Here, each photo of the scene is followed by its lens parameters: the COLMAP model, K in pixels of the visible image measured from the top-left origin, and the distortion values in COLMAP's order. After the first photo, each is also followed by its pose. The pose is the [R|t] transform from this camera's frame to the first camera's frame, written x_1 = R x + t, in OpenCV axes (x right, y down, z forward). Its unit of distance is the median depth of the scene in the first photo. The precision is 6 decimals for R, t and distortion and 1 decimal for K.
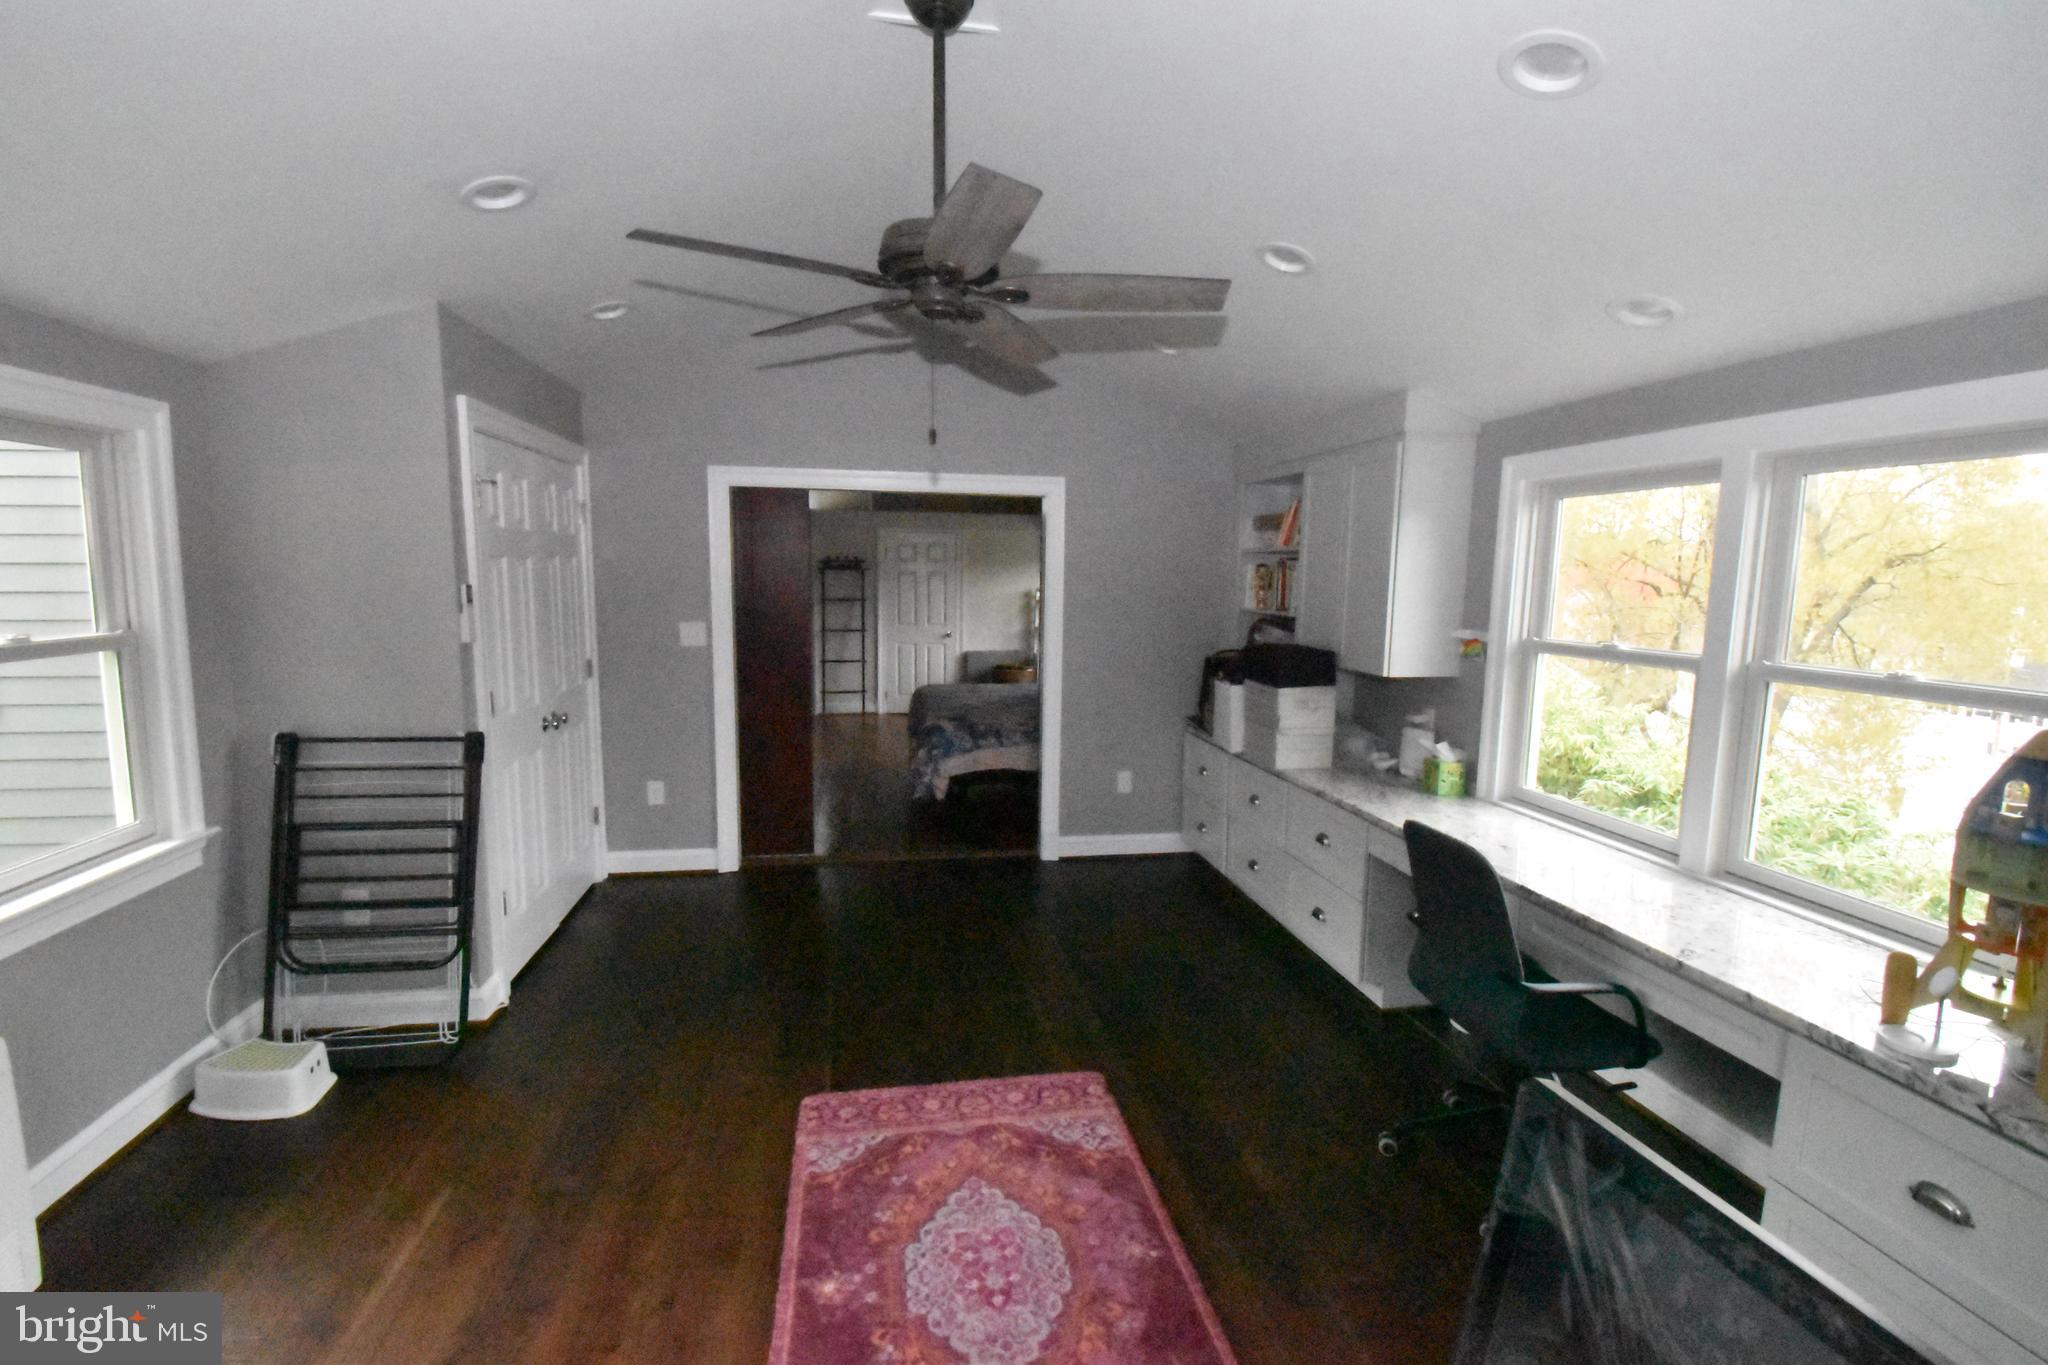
lens RADIAL K [[905.5, 0, 1021.6], [0, 905.5, 683.9], [0, 0, 1]] dist [0.004666, 0.000137]
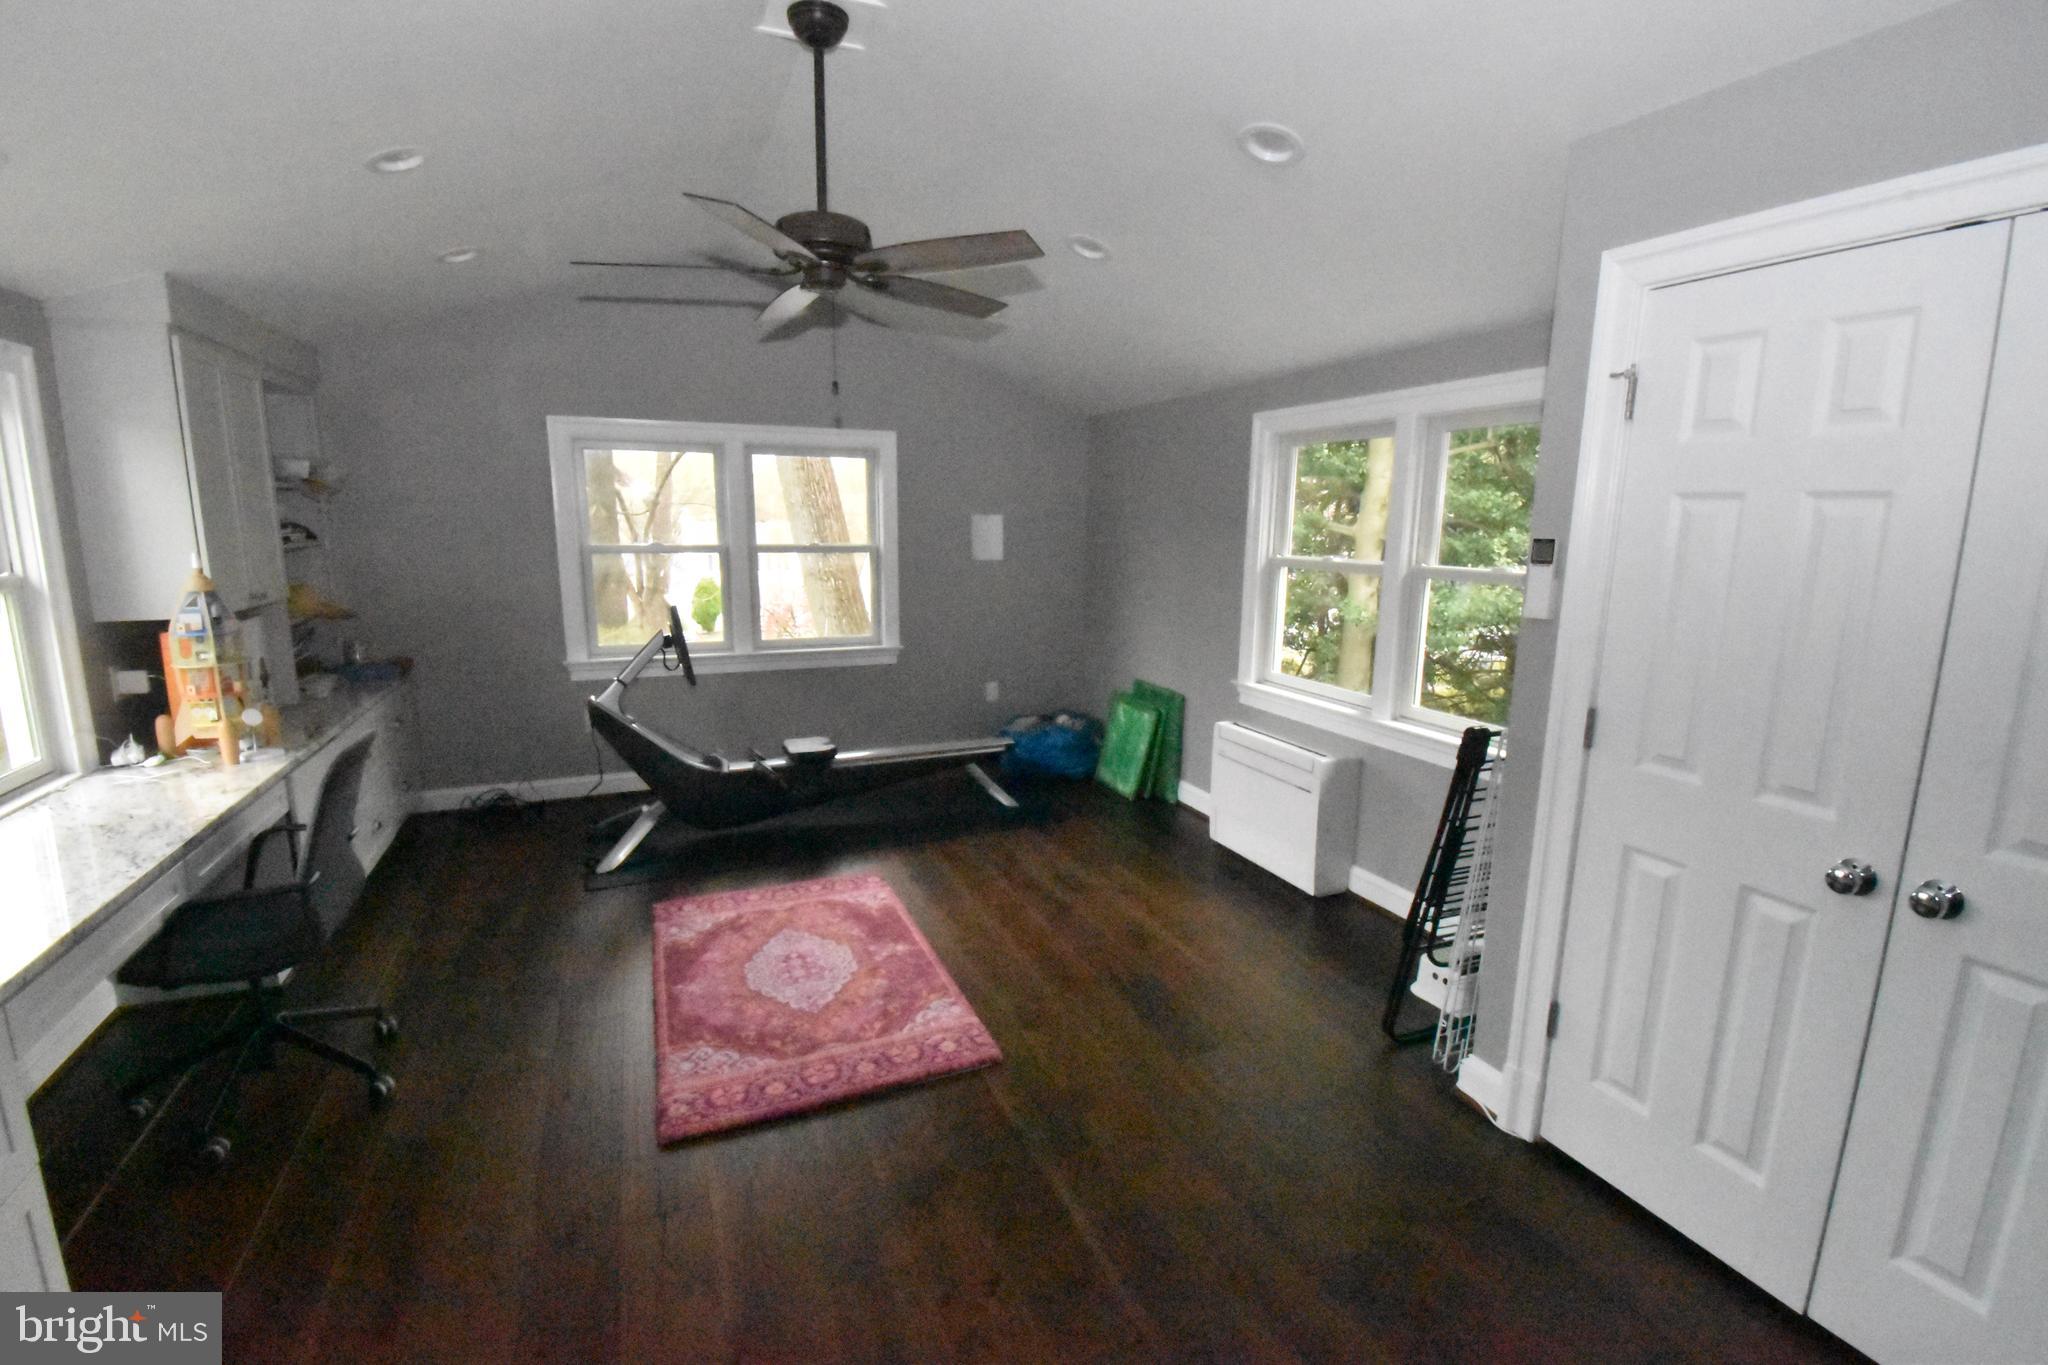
lens RADIAL K [[905.5, 0, 1023.0], [0, 905.5, 679.0], [0, 0, 1]] dist [0.004666, 0.000137]
pose [[-0.975067, 0.020189, -0.220990, -0.058686], [-0.047333, 0.954015, 0.295998, -0.223666], [0.216804, 0.299078, -0.929273, 1.843571]]
